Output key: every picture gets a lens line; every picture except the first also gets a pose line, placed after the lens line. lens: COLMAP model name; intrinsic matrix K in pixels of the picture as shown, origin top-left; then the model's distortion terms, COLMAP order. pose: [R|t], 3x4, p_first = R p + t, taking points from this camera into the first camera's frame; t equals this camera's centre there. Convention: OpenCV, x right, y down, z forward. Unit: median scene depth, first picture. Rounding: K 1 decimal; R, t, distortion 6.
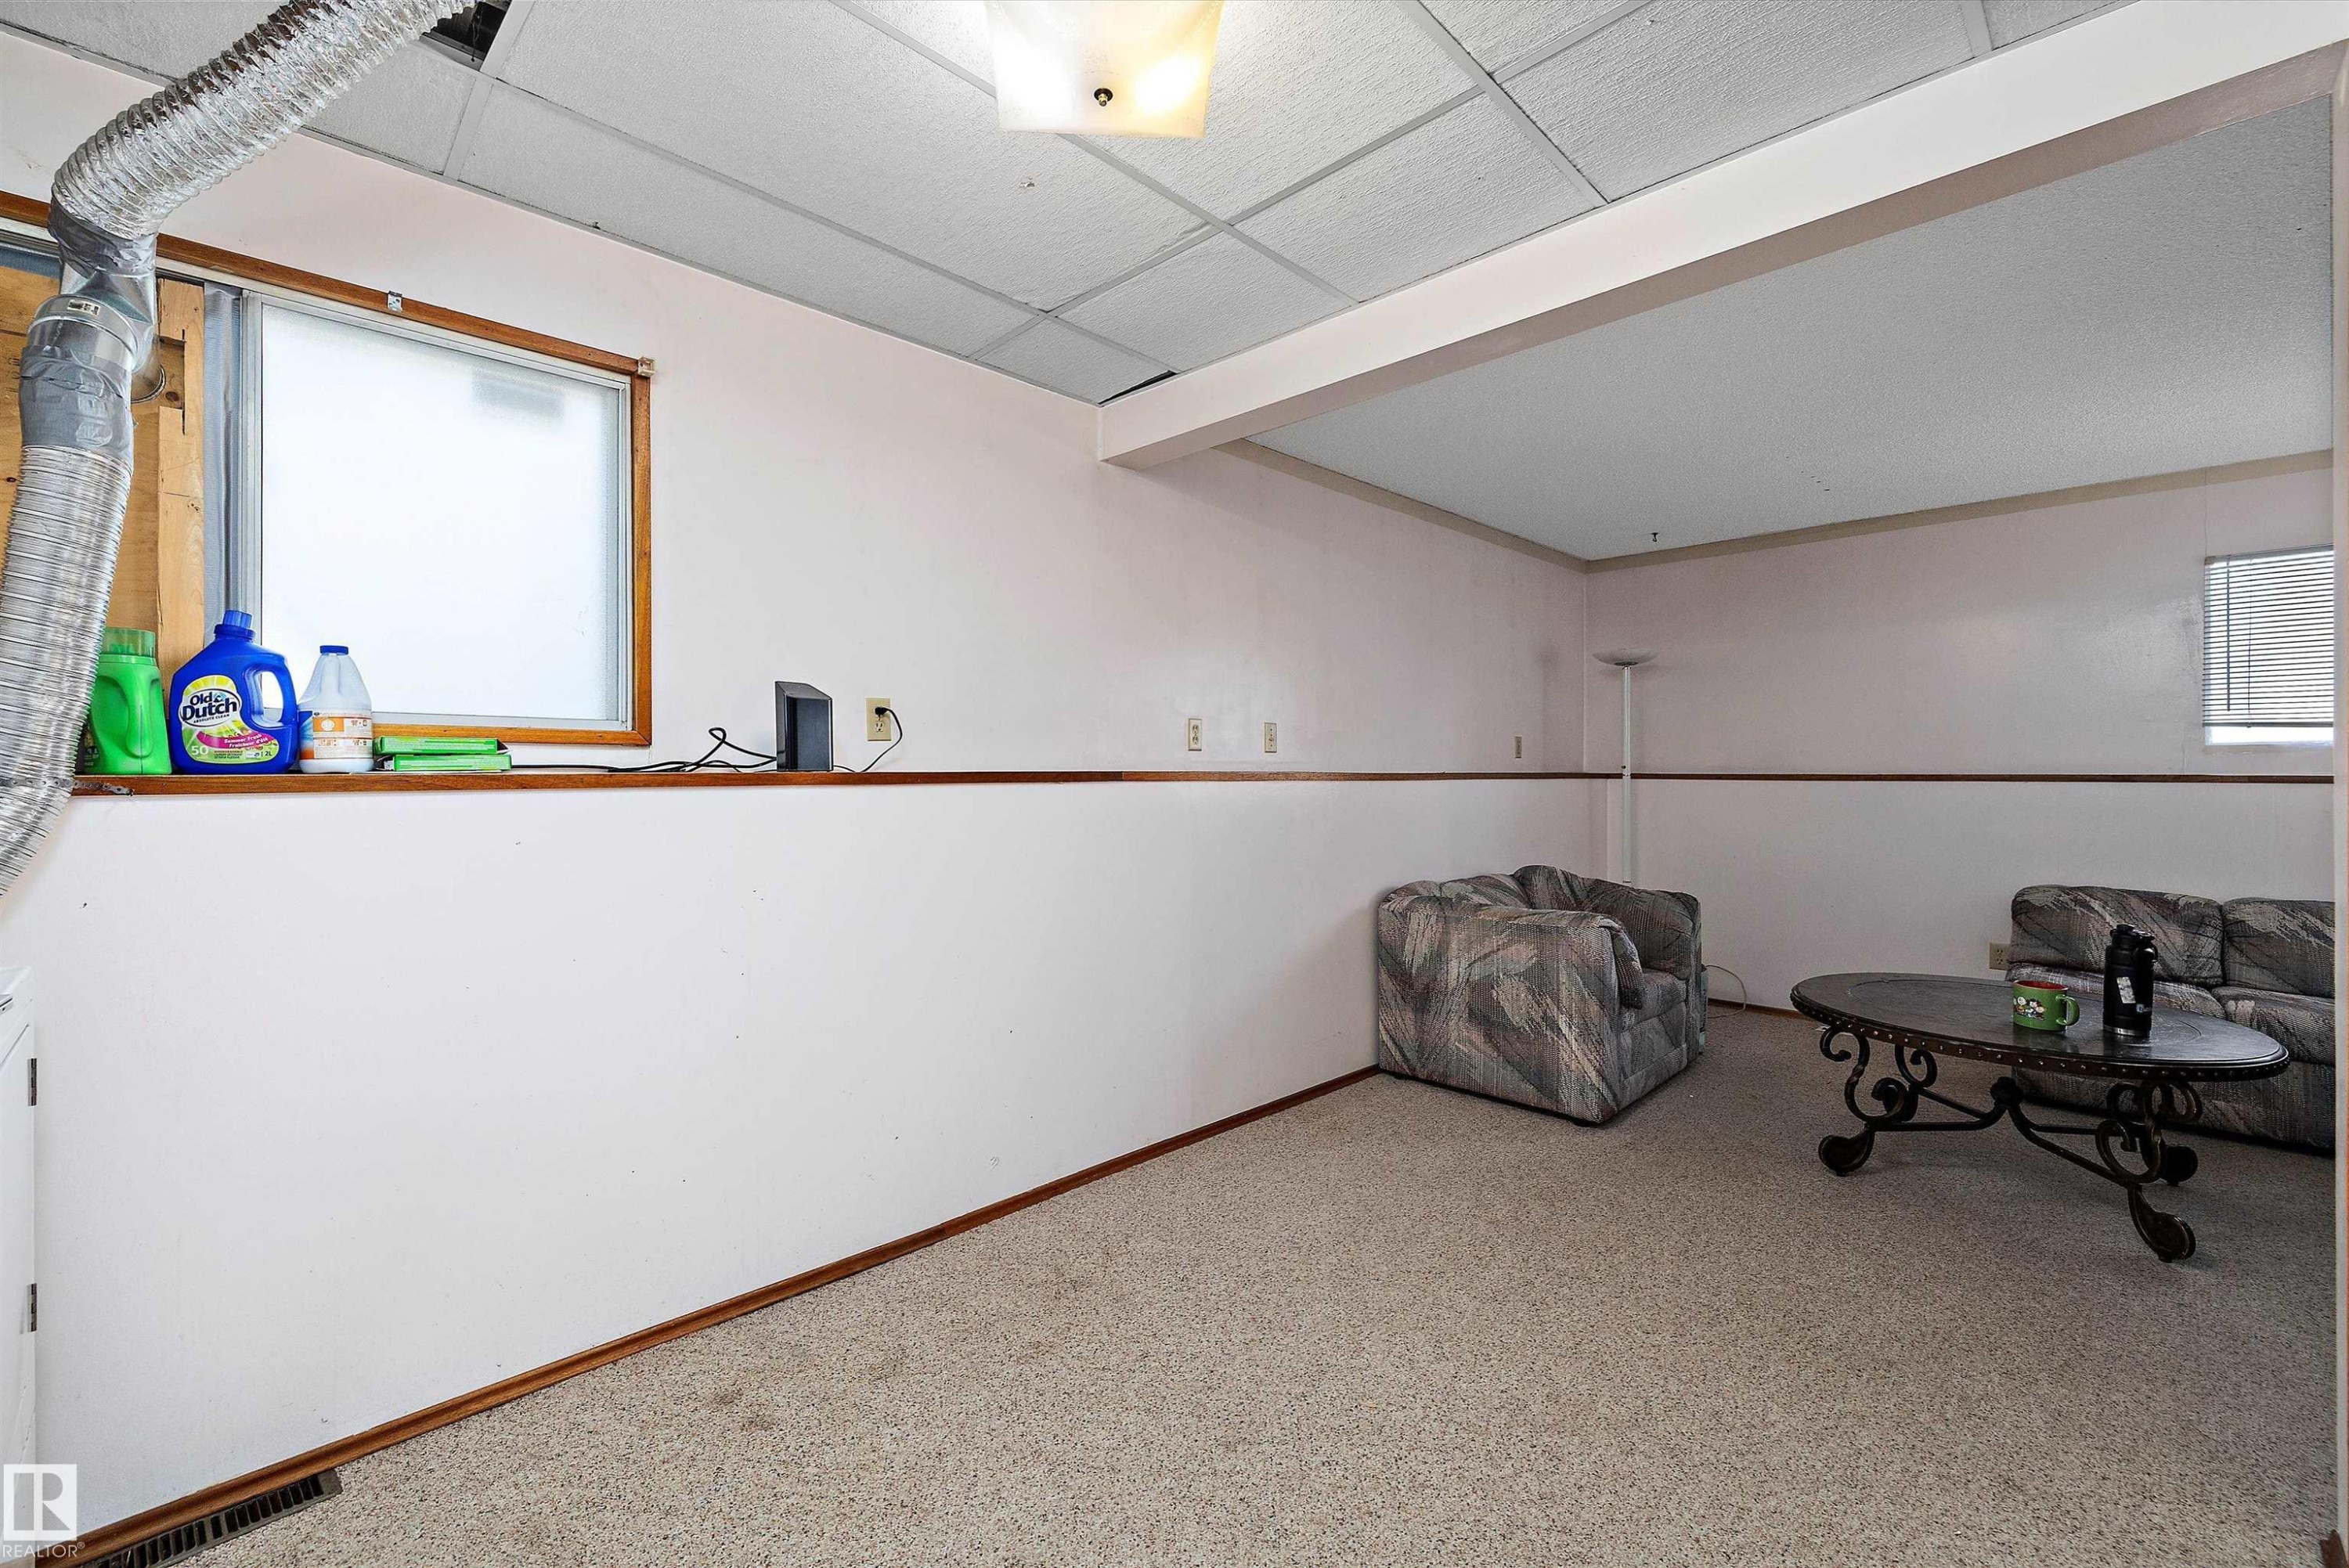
lens RADIAL K [[989.2, 0, 1162.0], [0, 989.2, 782.3], [0, 0, 1]] dist [0.000719, 0.000343]
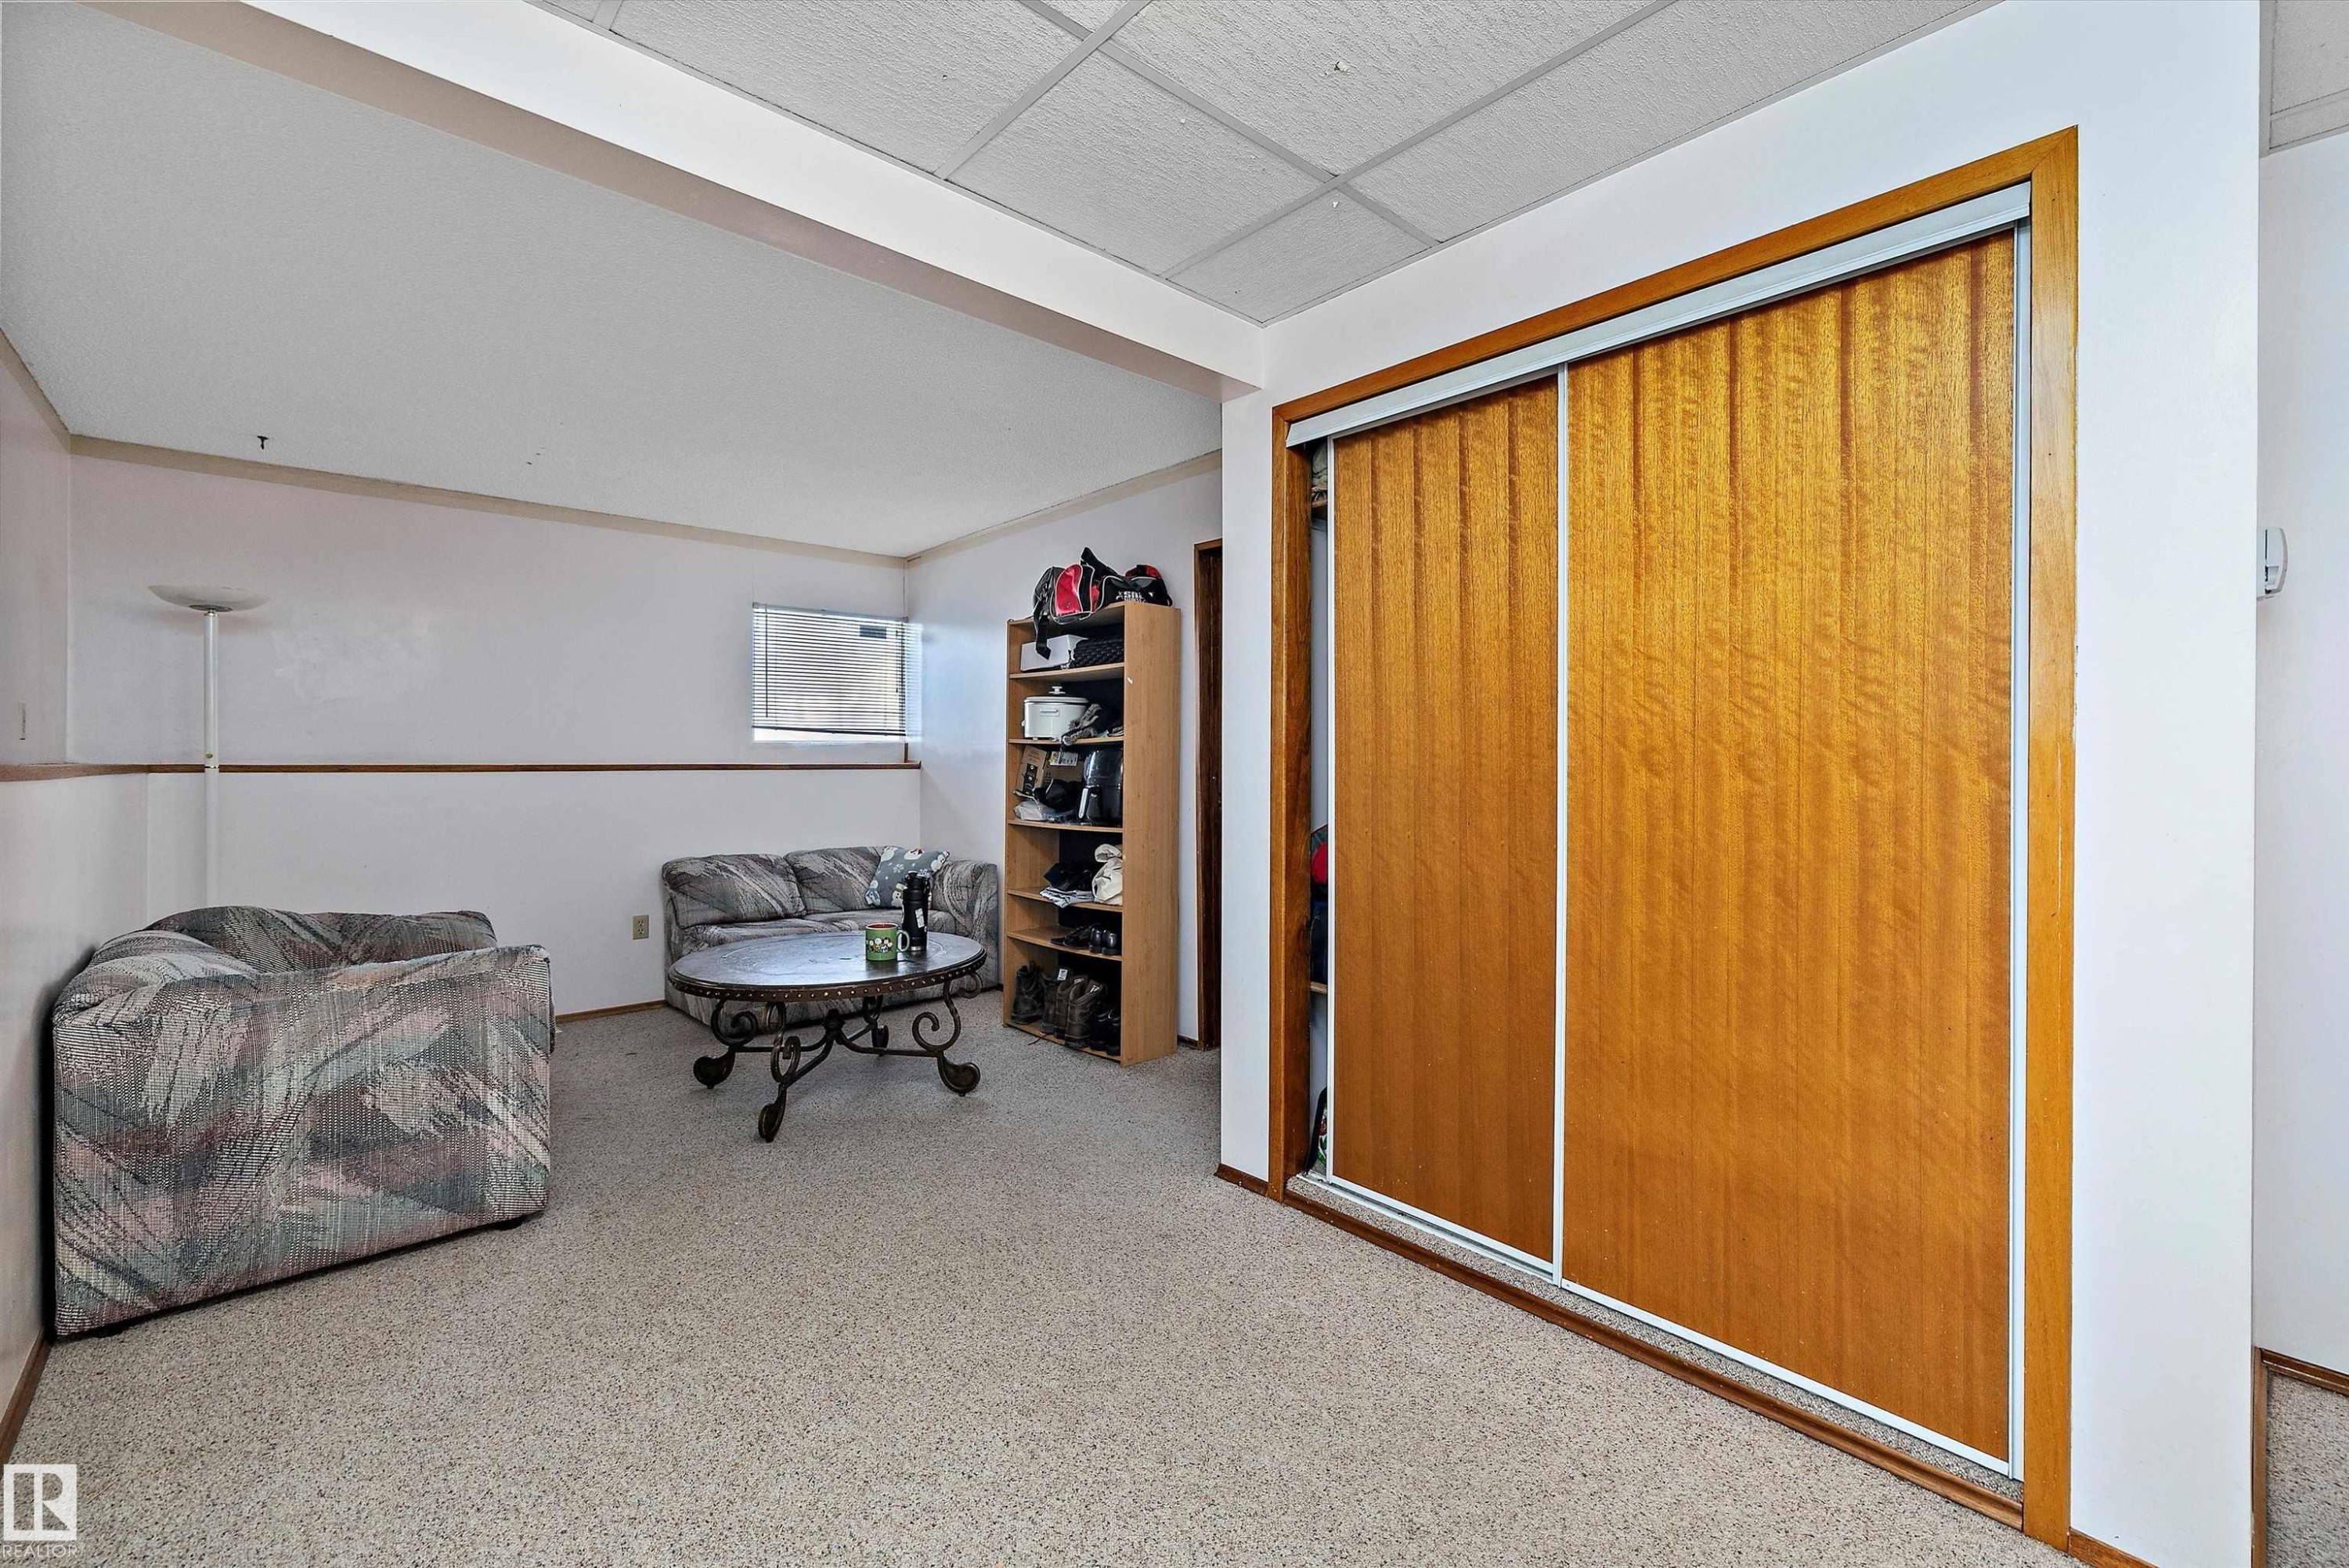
lens RADIAL K [[989.2, 0, 1165.1], [0, 989.2, 766.6], [0, 0, 1]] dist [0.000719, 0.000343]
pose [[0.037900, -0.005385, 0.999267, -0.288178], [0.011426, 0.999922, 0.004955, -0.005014], [-0.999216, 0.011230, 0.037959, 0.423066]]
